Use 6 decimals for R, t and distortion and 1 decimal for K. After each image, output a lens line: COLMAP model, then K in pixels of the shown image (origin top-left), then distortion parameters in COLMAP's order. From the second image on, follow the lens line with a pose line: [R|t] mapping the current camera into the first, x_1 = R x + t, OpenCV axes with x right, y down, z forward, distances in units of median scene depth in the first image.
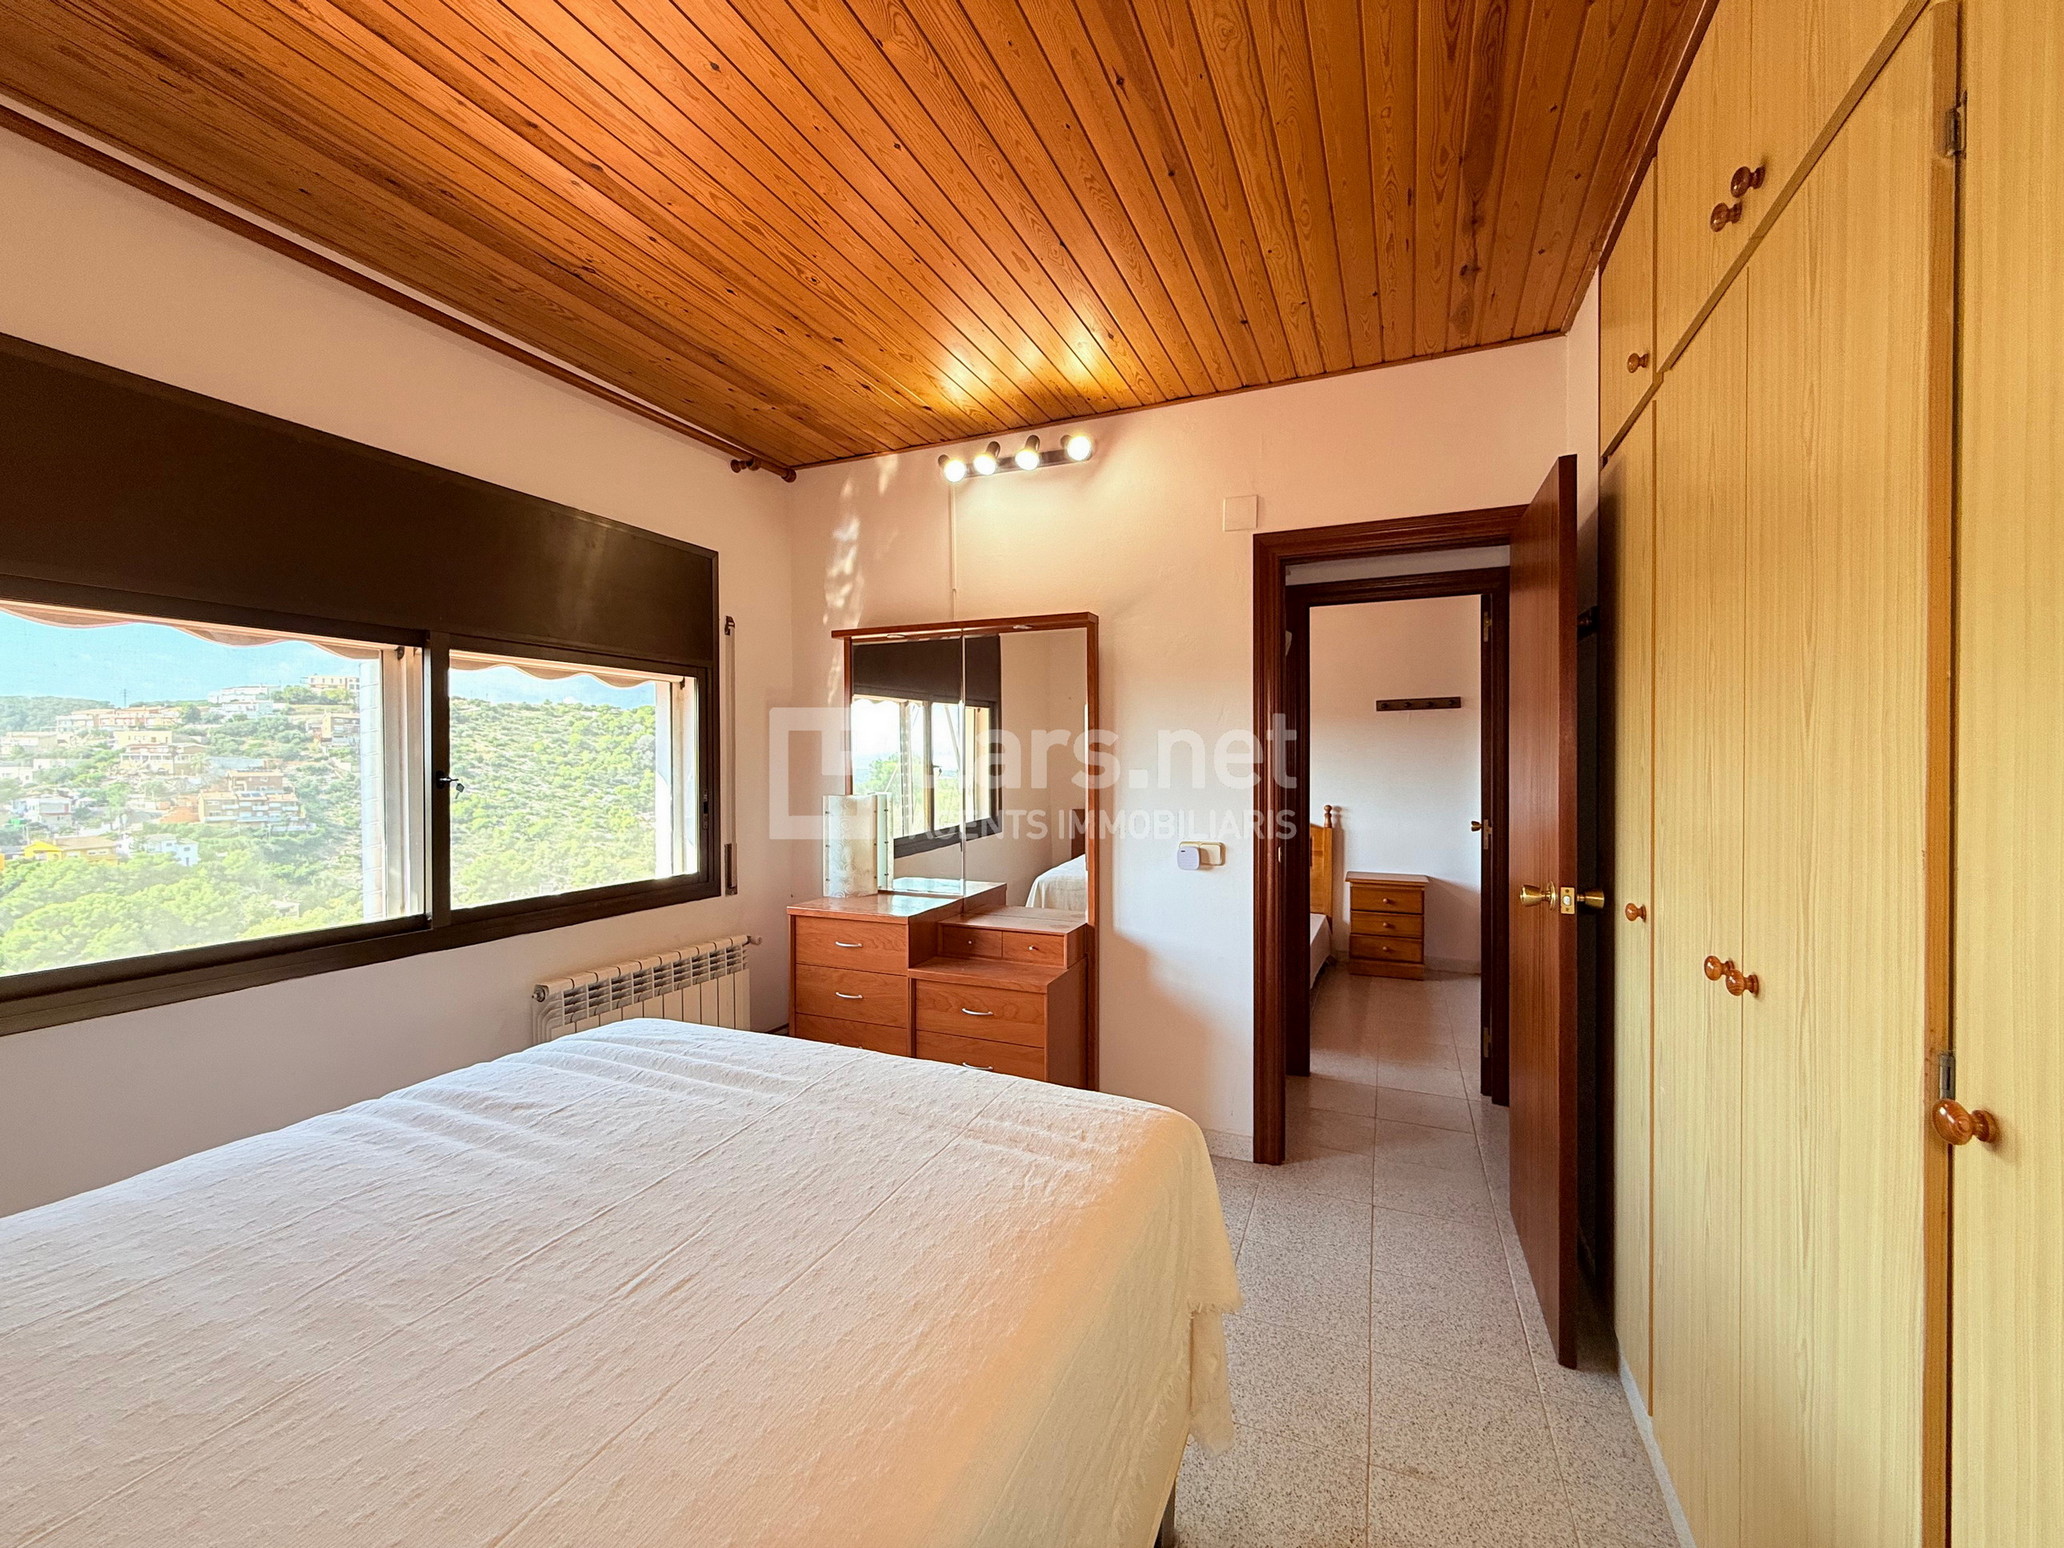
lens RADIAL K [[837.8, 0, 1026.0], [0, 837.8, 772.2], [0, 0, 1]] dist [-0.001181, -0.000142]
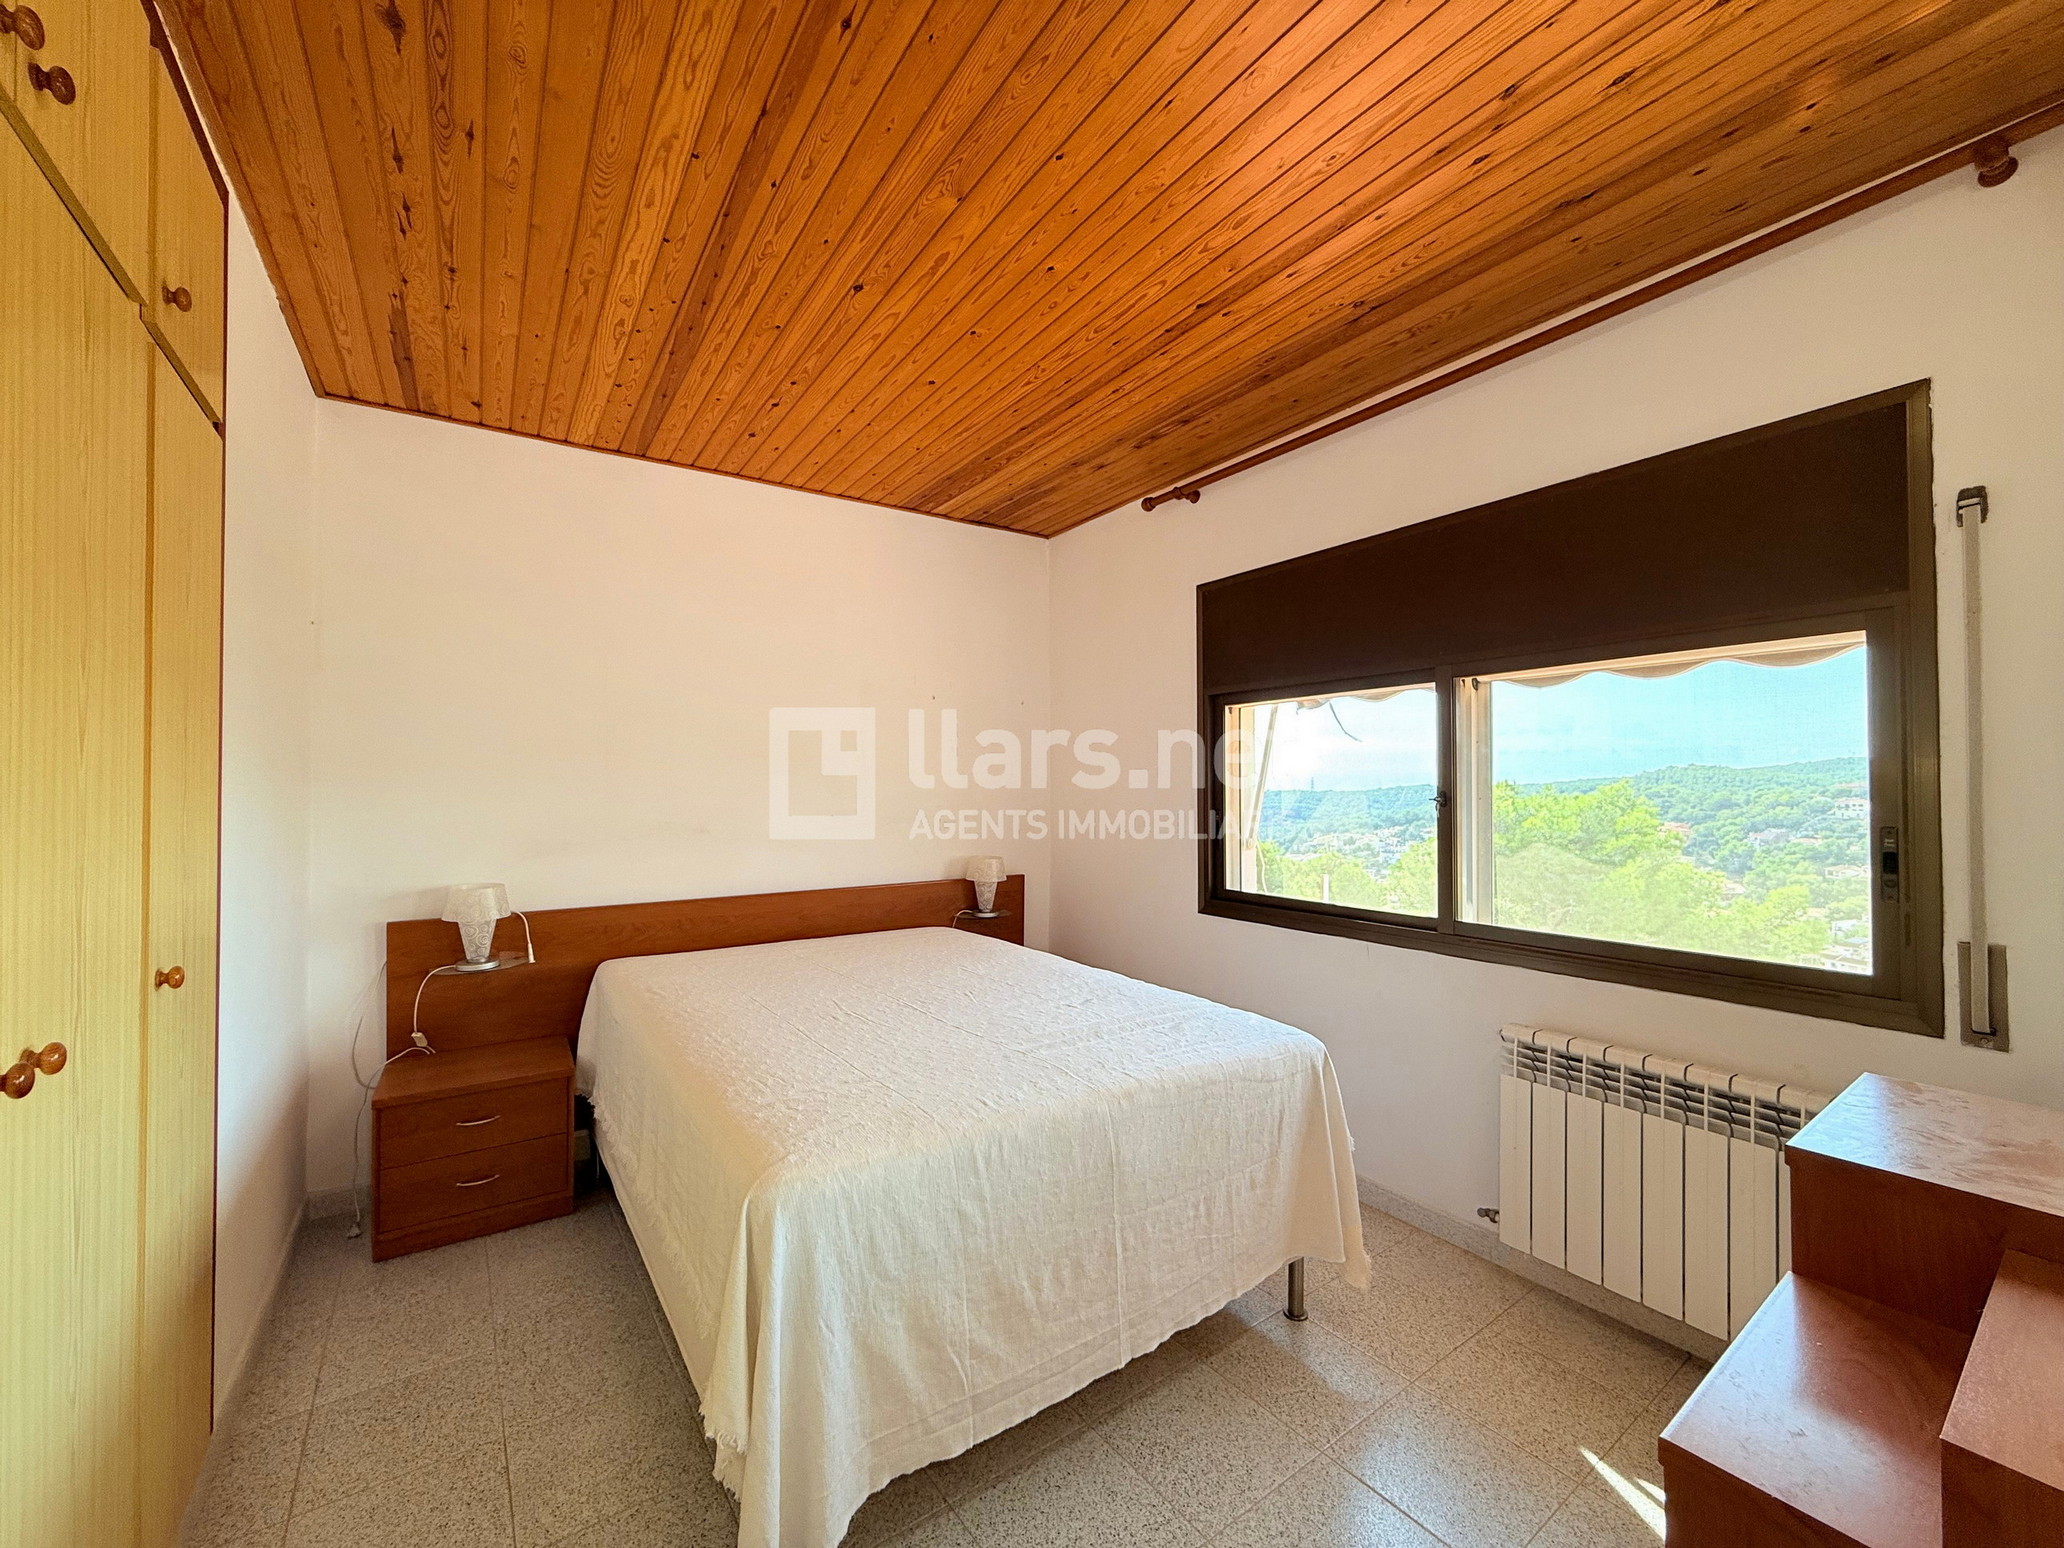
lens RADIAL K [[797.7, 0, 1004.1], [0, 797.7, 779.0], [0, 0, 1]] dist [-0.000792, 0.000156]
pose [[-0.529300, -0.009604, -0.848380, 0.501609], [-0.006593, 0.999952, -0.007207, -0.006687], [0.848409, 0.001779, -0.529338, 1.081098]]
